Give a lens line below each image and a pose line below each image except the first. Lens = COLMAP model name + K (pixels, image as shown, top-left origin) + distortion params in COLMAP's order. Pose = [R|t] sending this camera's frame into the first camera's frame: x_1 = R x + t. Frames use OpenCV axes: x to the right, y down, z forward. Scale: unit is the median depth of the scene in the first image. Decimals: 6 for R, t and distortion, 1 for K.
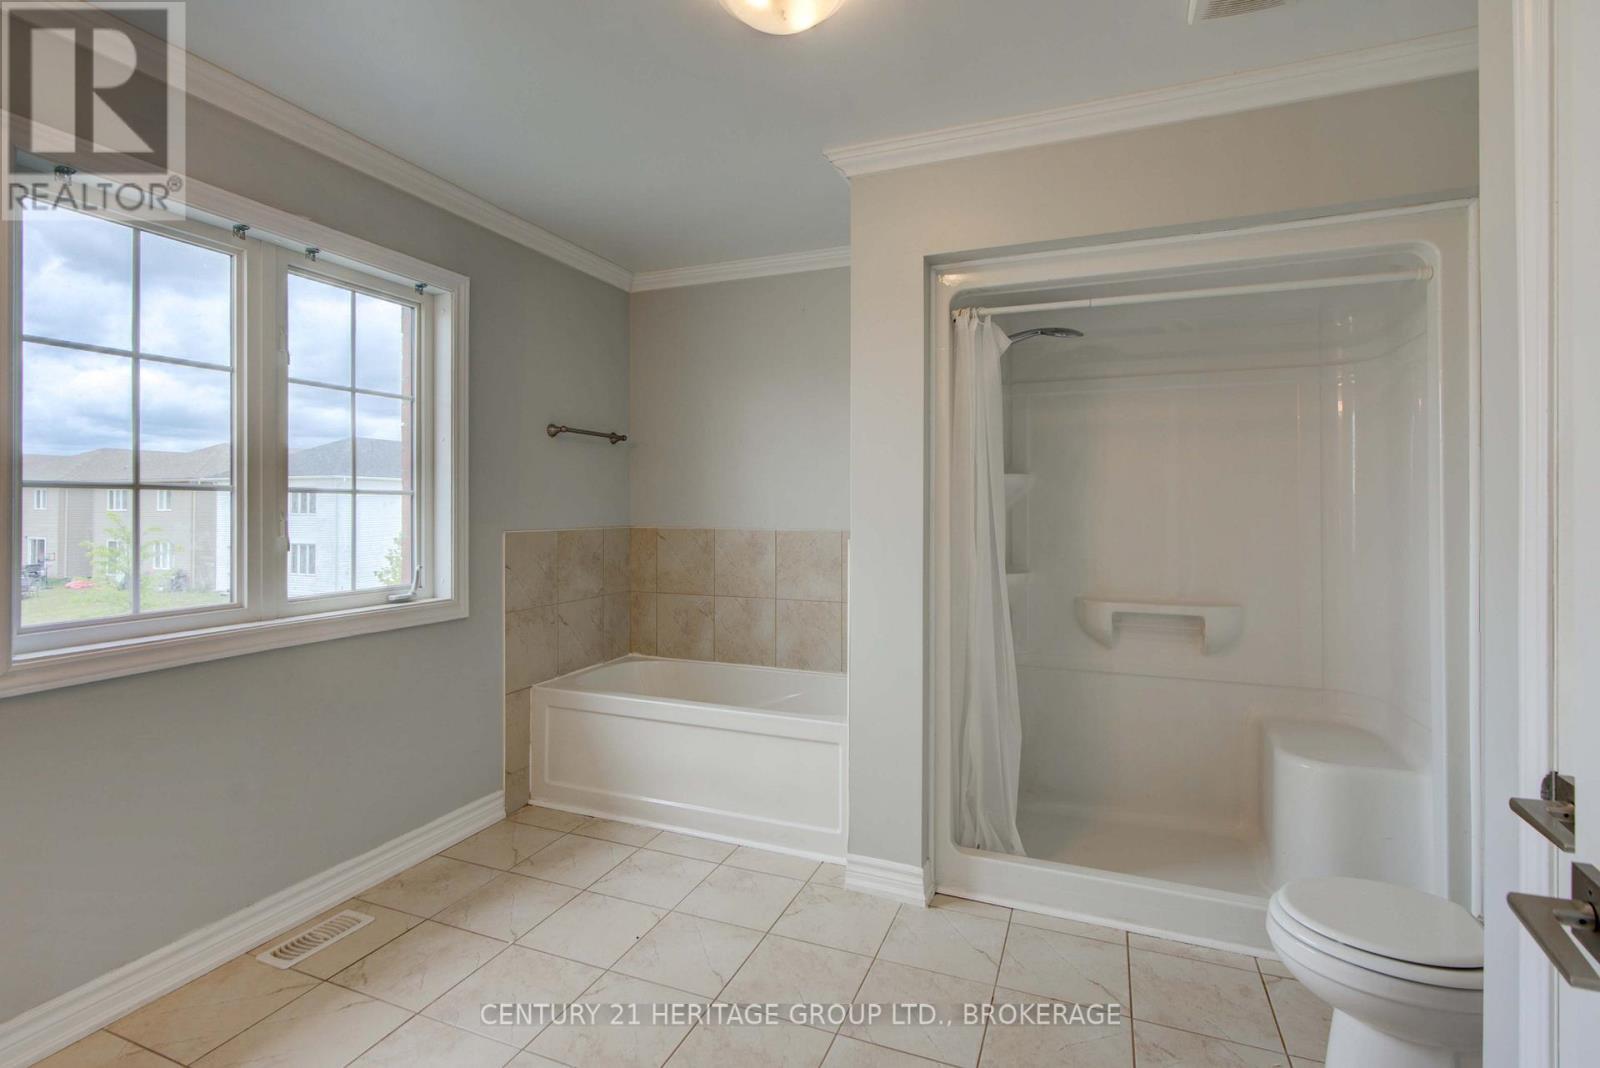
lens RADIAL K [[757.4, 0, 794.5], [0, 757.4, 486.9], [0, 0, 1]] dist [-0.003033, 0.000810]
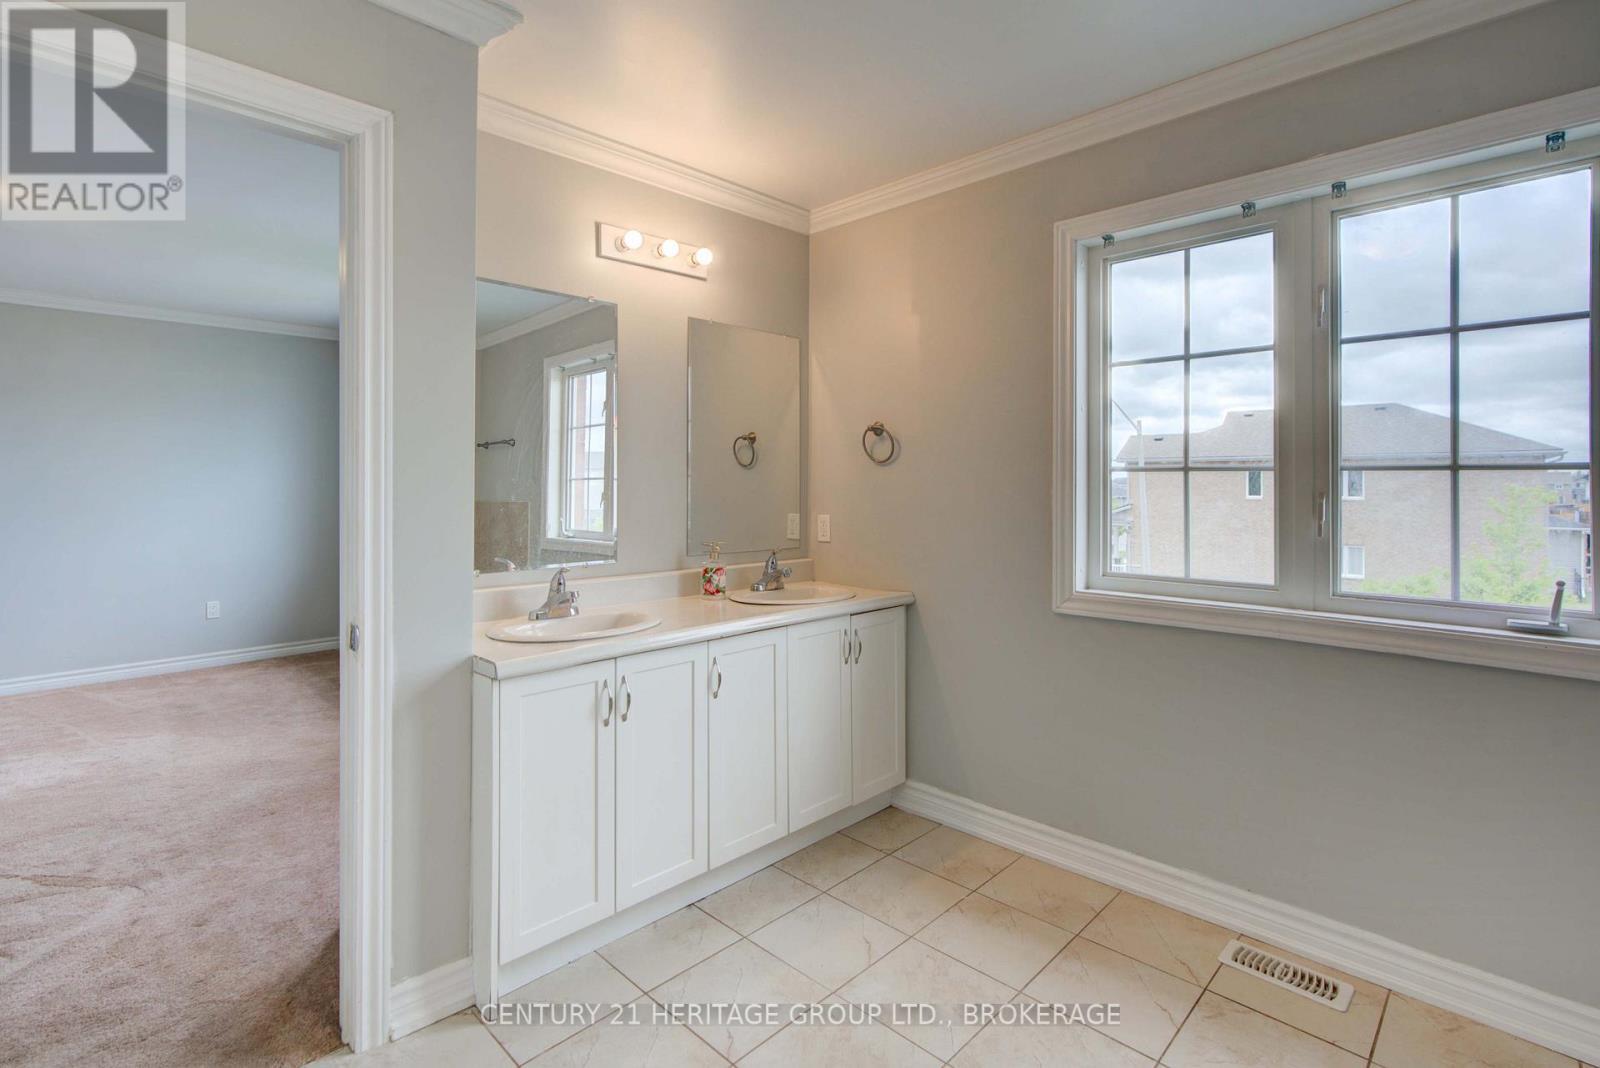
lens RADIAL K [[671.6, 0, 800.1], [0, 671.6, 486.6], [0, 0, 1]] dist [-0.000657, -0.000168]
pose [[-0.323344, -0.000870, -0.946281, 0.272993], [0.023133, 0.999693, -0.008824, 0.017628], [0.945999, -0.024744, -0.323224, 0.672638]]
